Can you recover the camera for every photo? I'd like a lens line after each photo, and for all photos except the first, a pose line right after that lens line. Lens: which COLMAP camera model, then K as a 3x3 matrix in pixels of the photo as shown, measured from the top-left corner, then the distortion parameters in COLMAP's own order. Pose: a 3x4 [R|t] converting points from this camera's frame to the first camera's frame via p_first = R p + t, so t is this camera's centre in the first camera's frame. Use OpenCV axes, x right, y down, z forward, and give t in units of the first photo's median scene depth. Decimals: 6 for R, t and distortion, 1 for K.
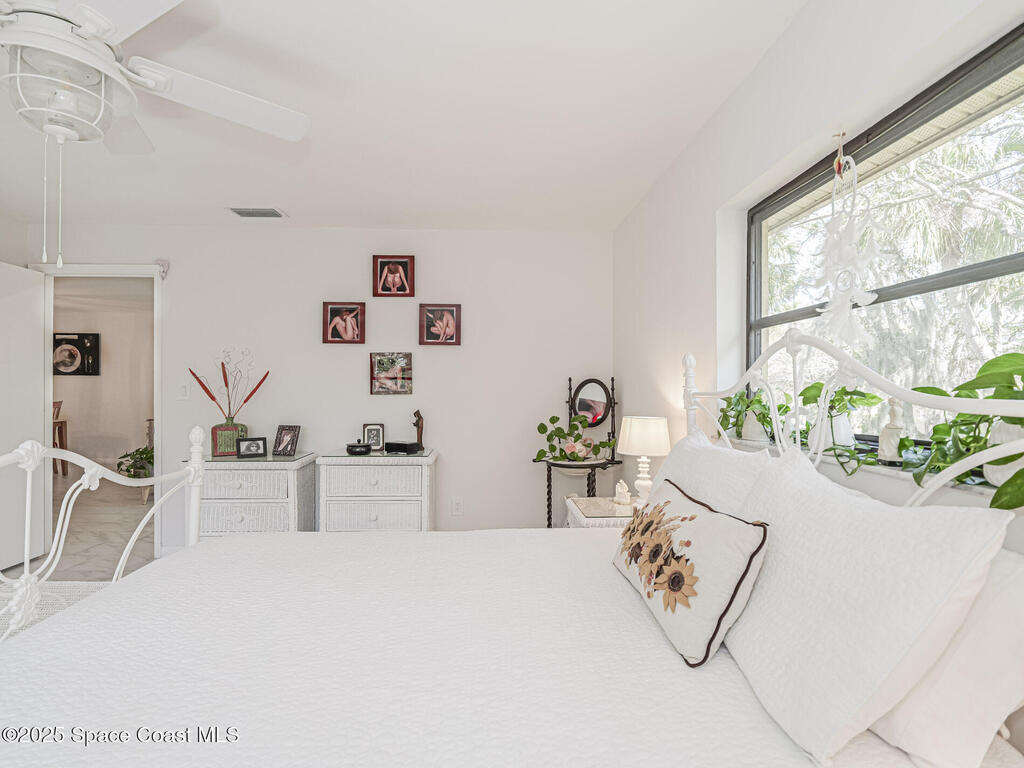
lens RADIAL K [[490.3, 0, 508.6], [0, 490.3, 390.3], [0, 0, 1]] dist [-0.013179, -0.000048]
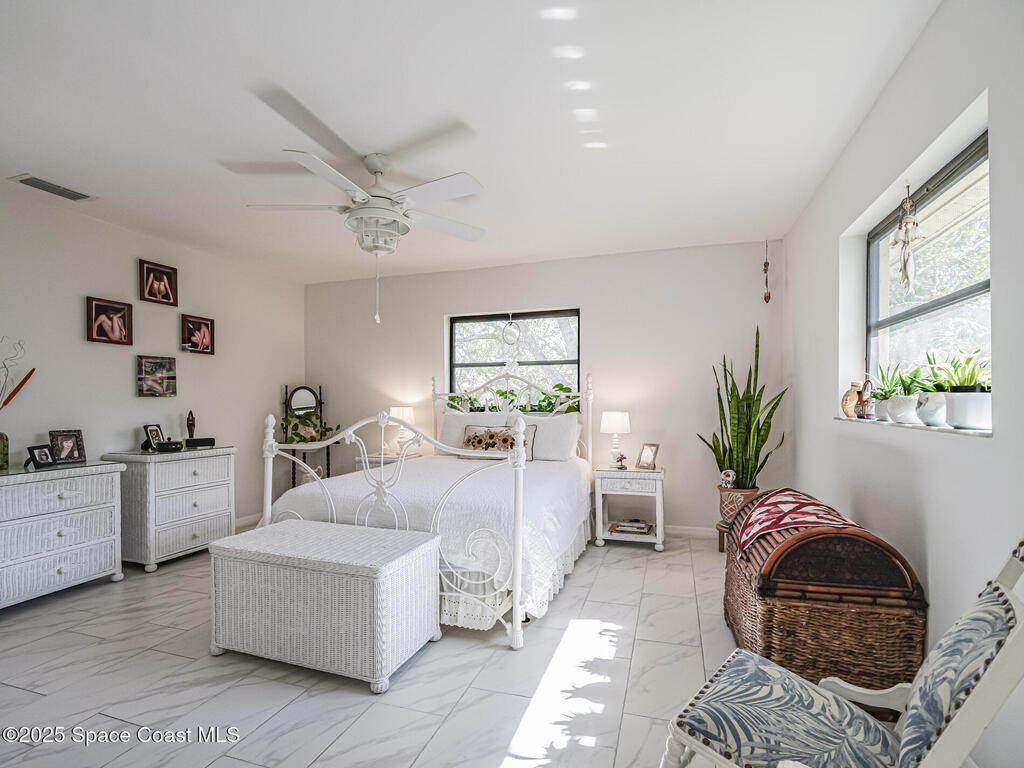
lens RADIAL K [[490.3, 0, 508.6], [0, 490.3, 390.3], [0, 0, 1]] dist [-0.013179, -0.000048]
pose [[0.372874, 0.017300, 0.927721, -0.921988], [0.007963, 0.999730, -0.021843, 0.023434], [-0.927848, 0.015532, 0.372635, -0.078146]]
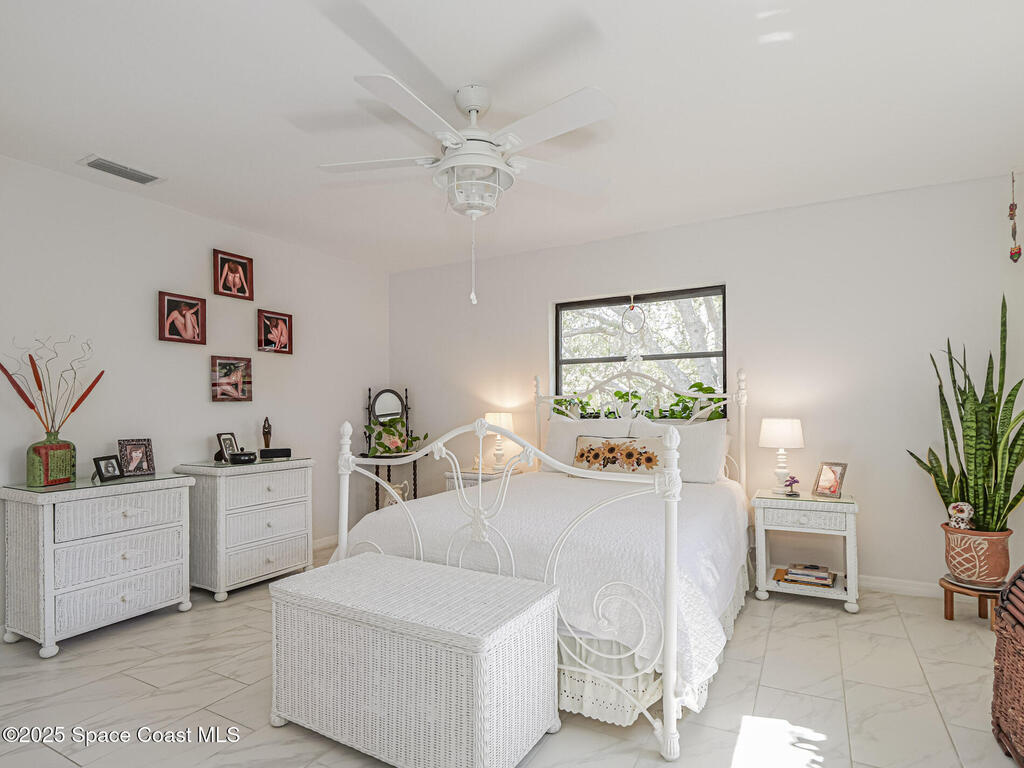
lens RADIAL K [[550.0, 0, 512.0], [0, 550.0, 384.0], [0, 0, 1]] dist [0.000239, -0.000272]
pose [[0.534061, 0.029448, 0.844933, -0.841119], [0.010822, 0.999073, -0.041660, 0.024553], [-0.845377, 0.031393, 0.533247, -0.009759]]
